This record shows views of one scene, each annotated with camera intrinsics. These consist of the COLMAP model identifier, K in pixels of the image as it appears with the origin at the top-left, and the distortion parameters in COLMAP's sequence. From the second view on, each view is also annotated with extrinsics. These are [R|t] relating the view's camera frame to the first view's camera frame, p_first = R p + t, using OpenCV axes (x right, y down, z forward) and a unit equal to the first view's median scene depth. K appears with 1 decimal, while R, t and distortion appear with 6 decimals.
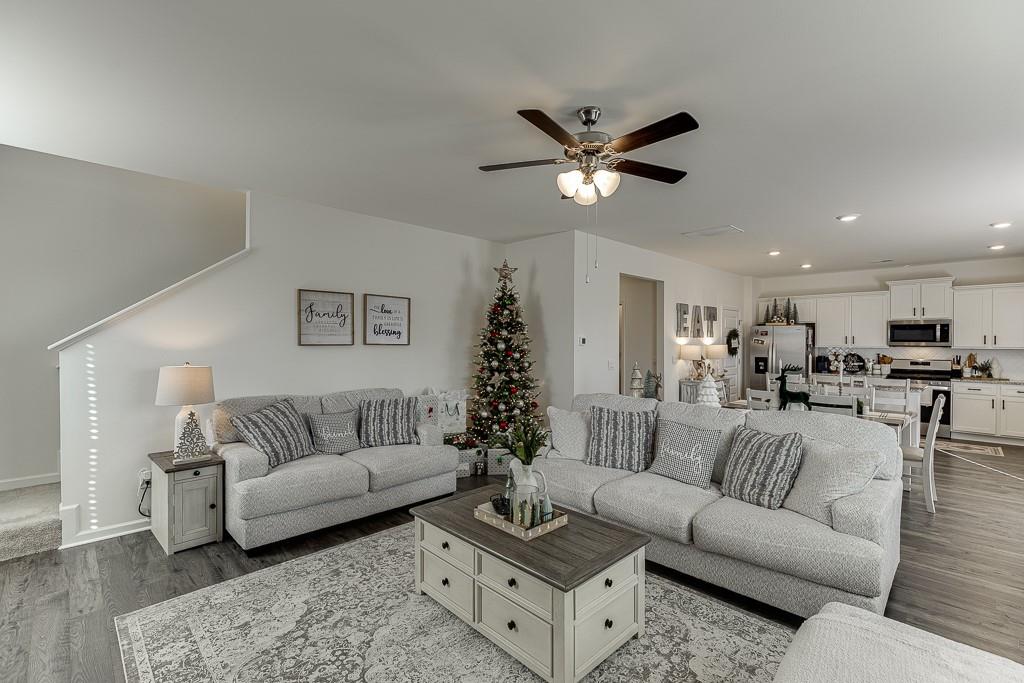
lens RADIAL K [[457.1, 0, 518.8], [0, 457.1, 342.8], [0, 0, 1]] dist [0.006804, -0.000068]
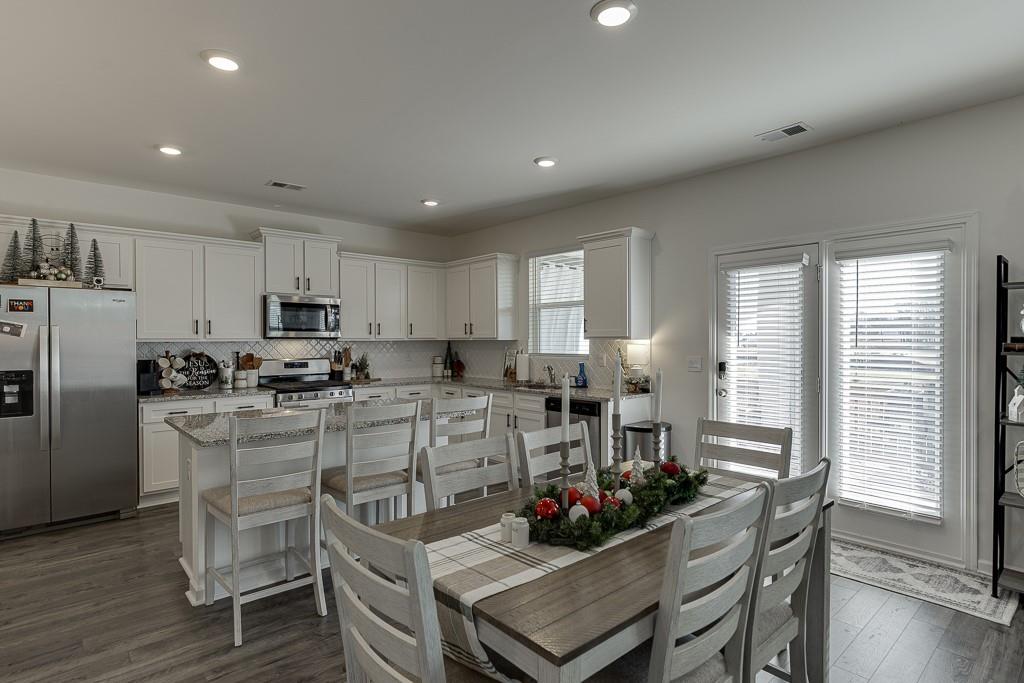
lens RADIAL K [[536.6, 0, 512.0], [0, 536.6, 341.5], [0, 0, 1]] dist [0.001445, 0.000355]
pose [[0.050082, -0.008578, 0.998708, 0.139630], [0.005748, 0.999949, 0.008301, 0.007550], [-0.998729, 0.005324, 0.050129, 0.654154]]
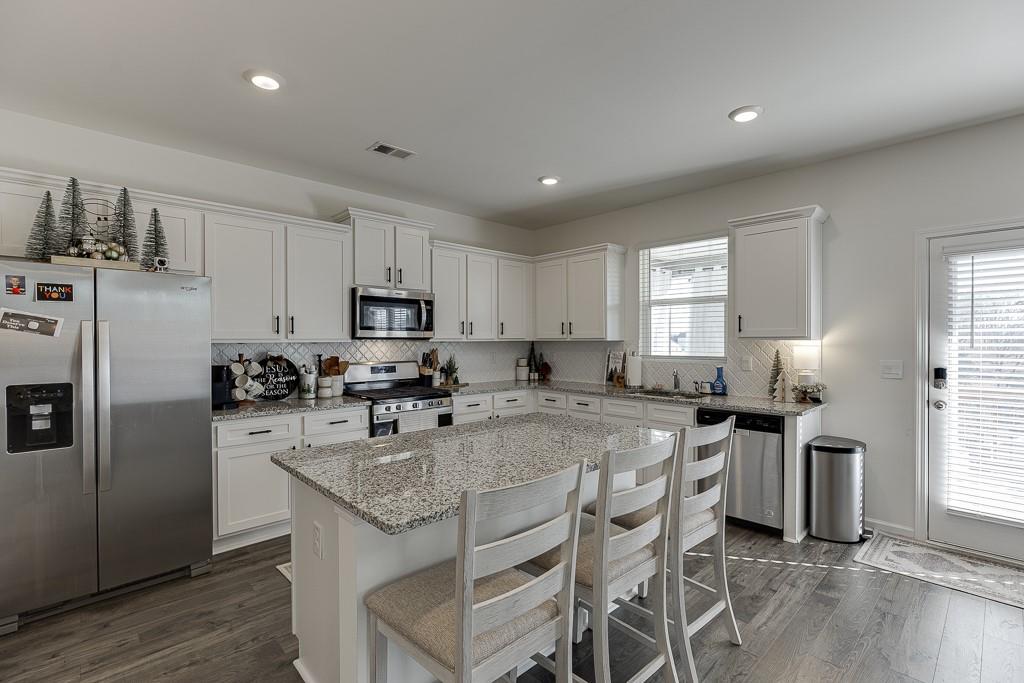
lens RADIAL K [[467.2, 0, 520.0], [0, 467.2, 342.2], [0, 0, 1]] dist [-0.002974, -0.000307]
pose [[0.012976, -0.009344, 0.999872, 0.305452], [0.005479, 0.999942, 0.009274, 0.007436], [-0.999901, 0.005358, 0.013027, 0.817239]]
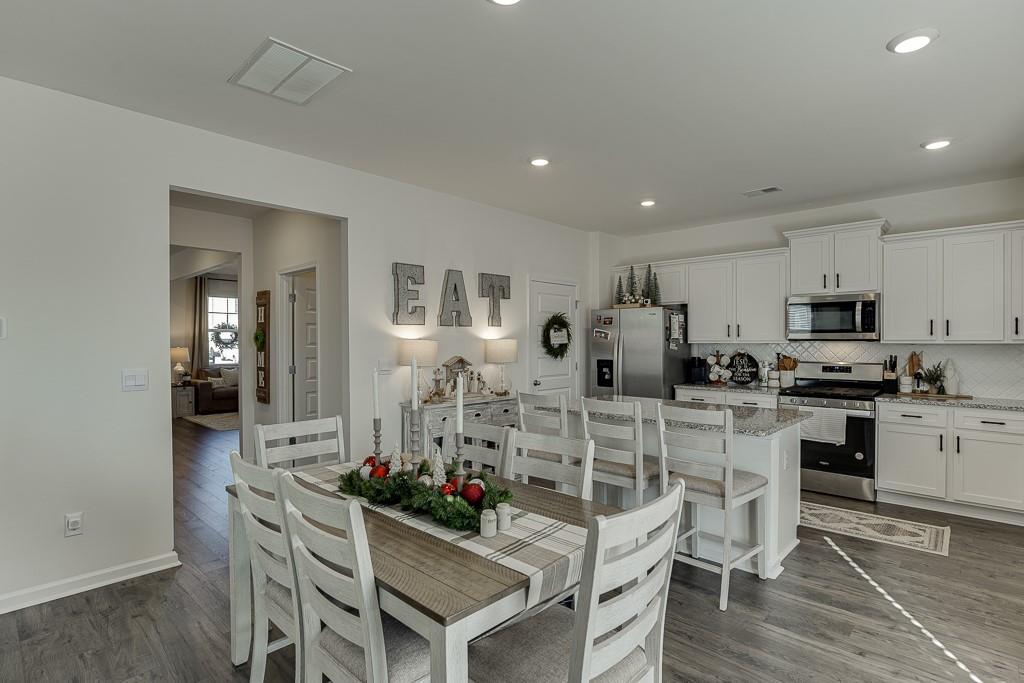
lens RADIAL K [[512.0, 0, 519.8], [0, 512.0, 343.0], [0, 0, 1]] dist [0.000716, 0.000027]
pose [[0.999005, -0.004486, 0.044365, 0.430973], [0.004471, 0.999990, 0.000444, 0.008942], [-0.044366, -0.000245, 0.999015, 0.354000]]
